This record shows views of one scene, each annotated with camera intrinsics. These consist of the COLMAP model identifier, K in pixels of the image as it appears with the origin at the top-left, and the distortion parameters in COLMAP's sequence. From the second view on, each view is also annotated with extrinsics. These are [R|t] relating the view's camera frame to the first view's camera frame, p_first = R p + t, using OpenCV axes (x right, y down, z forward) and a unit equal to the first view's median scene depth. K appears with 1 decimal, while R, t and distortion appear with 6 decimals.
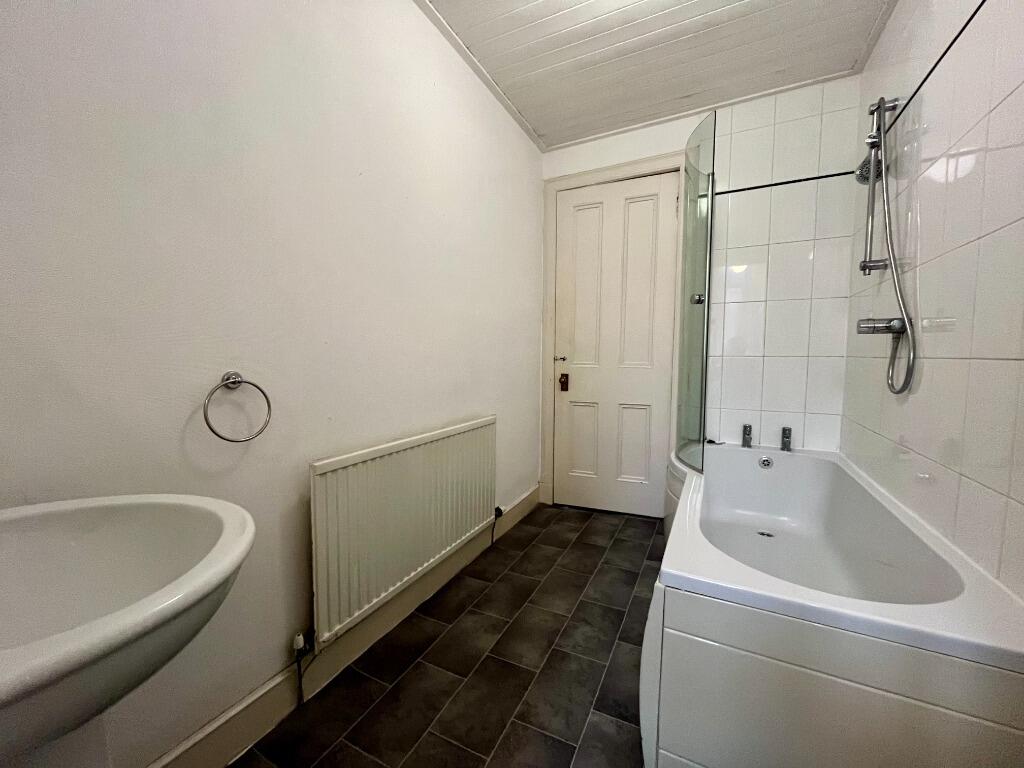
lens RADIAL K [[413.8, 0, 509.3], [0, 413.8, 380.6], [0, 0, 1]] dist [-0.000804, -0.000983]
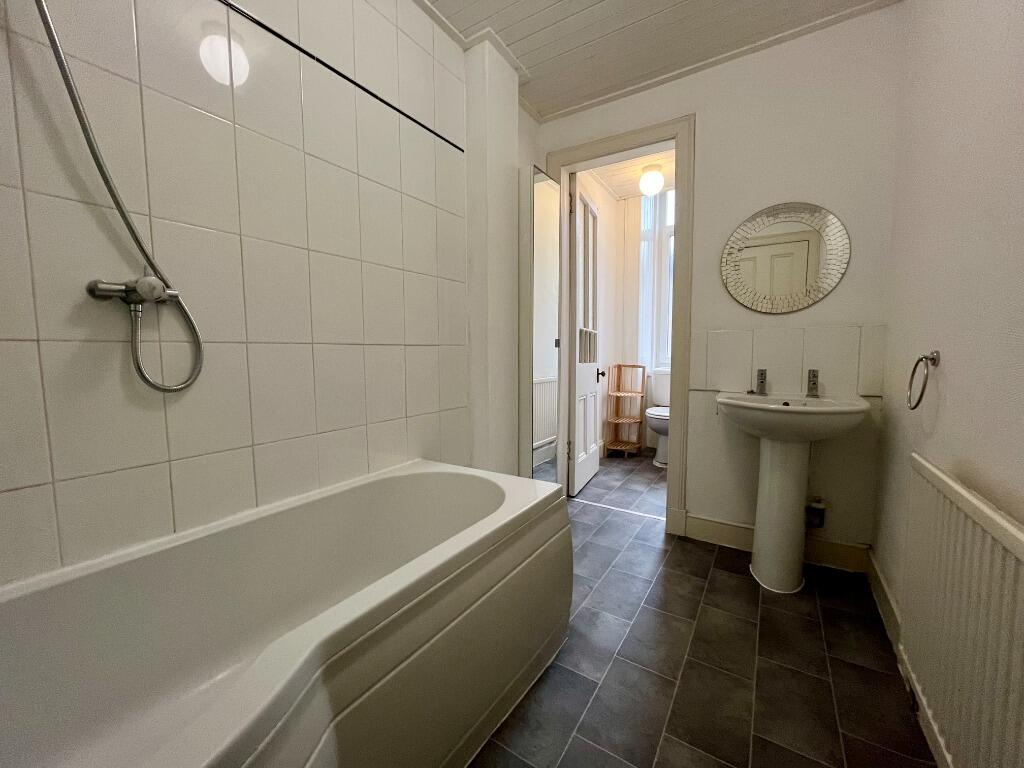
lens RADIAL K [[413.8, 0, 510.6], [0, 413.8, 383.1], [0, 0, 1]] dist [-0.000804, -0.000983]
pose [[-0.995010, -0.009154, 0.099350, 0.461300], [0.005554, 0.989156, 0.146763, -0.091248], [-0.099616, 0.146583, -0.984170, 1.766122]]
